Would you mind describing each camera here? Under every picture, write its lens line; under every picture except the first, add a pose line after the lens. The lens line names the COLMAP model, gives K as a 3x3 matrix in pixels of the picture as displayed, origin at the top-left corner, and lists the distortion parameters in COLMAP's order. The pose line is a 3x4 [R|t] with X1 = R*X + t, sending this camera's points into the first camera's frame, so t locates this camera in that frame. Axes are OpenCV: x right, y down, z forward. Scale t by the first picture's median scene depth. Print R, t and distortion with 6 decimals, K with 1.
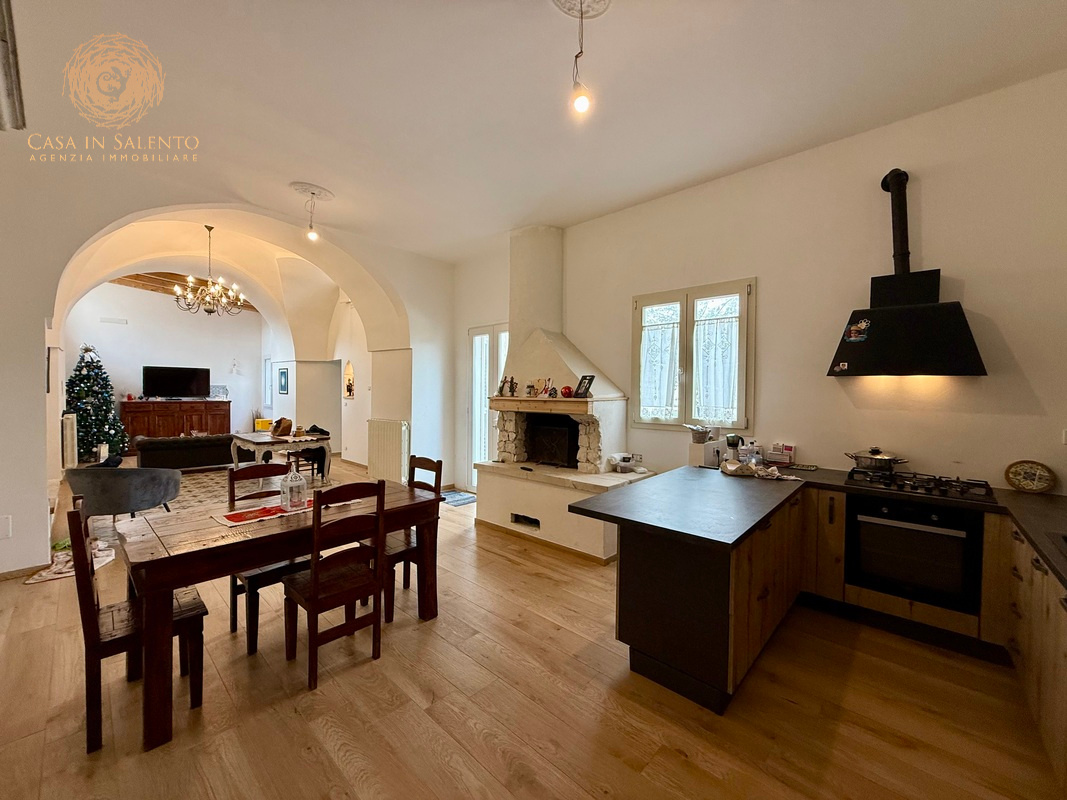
lens RADIAL K [[422.9, 0, 530.4], [0, 422.9, 398.5], [0, 0, 1]] dist [-0.000129, 0.000127]
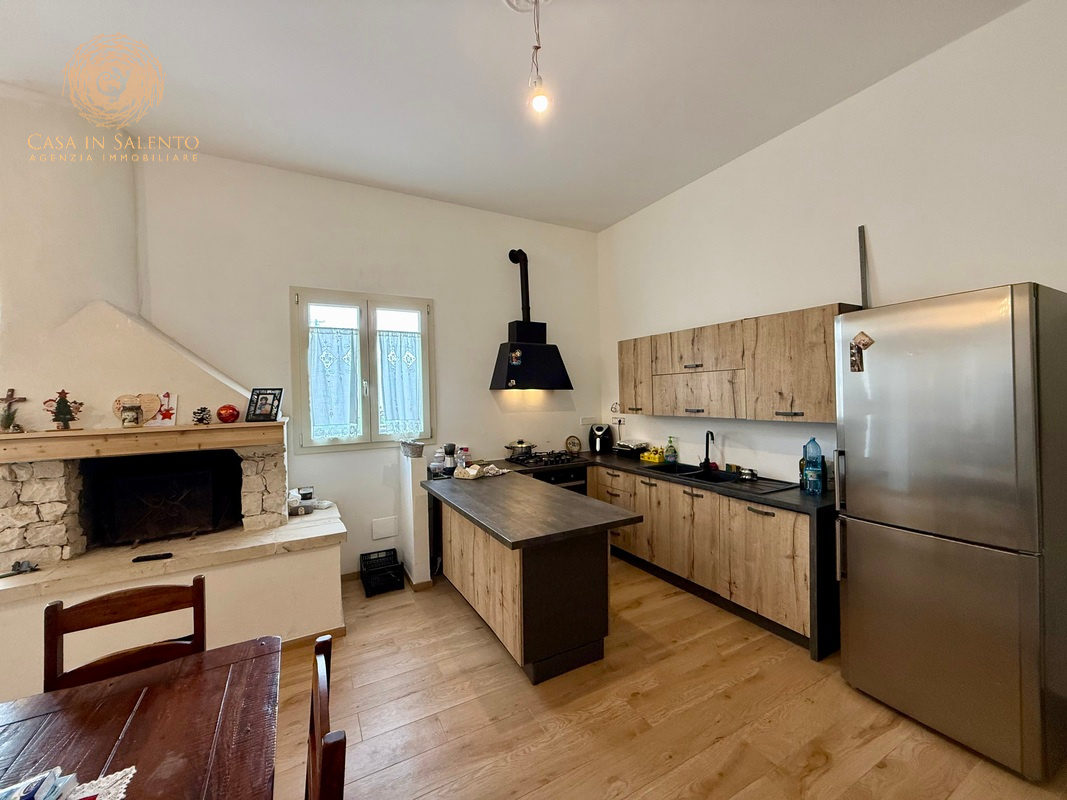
lens RADIAL K [[422.9, 0, 530.4], [0, 422.9, 398.5], [0, 0, 1]] dist [-0.000129, 0.000127]
pose [[0.317469, -0.026263, 0.947905, -0.403724], [0.040376, 0.999084, 0.014158, -0.031604], [-0.947409, 0.033778, 0.318238, 0.383323]]
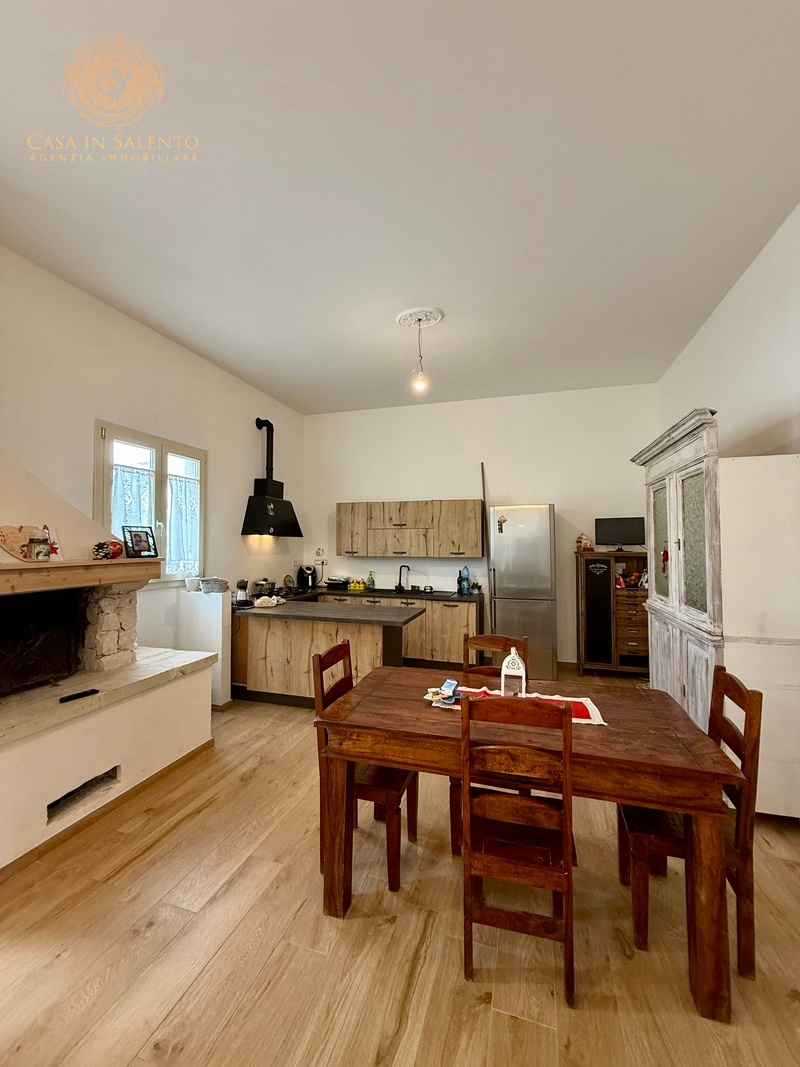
lens RADIAL K [[422.9, 0, 401.3], [0, 422.9, 530.3], [0, 0, 1]] dist [-0.000129, 0.000127]
pose [[-0.433758, 0.017895, 0.900852, -0.731616], [0.009850, 0.999837, -0.015119, -0.033028], [-0.900976, 0.002316, -0.433864, 0.943553]]
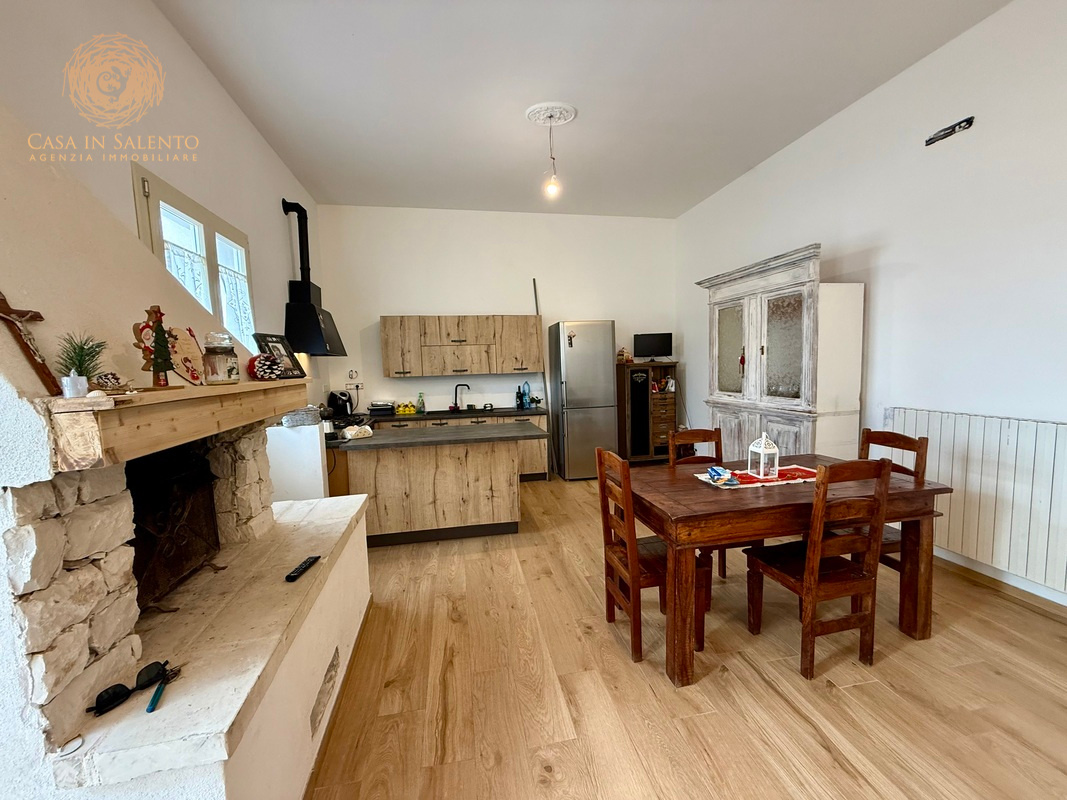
lens RADIAL K [[422.9, 0, 530.4], [0, 422.9, 398.5], [0, 0, 1]] dist [-0.000129, 0.000127]
pose [[-0.803280, -0.033928, 0.594634, -0.432367], [0.032406, 0.994408, 0.100516, -0.019624], [-0.594719, 0.100012, -0.797688, 1.274173]]
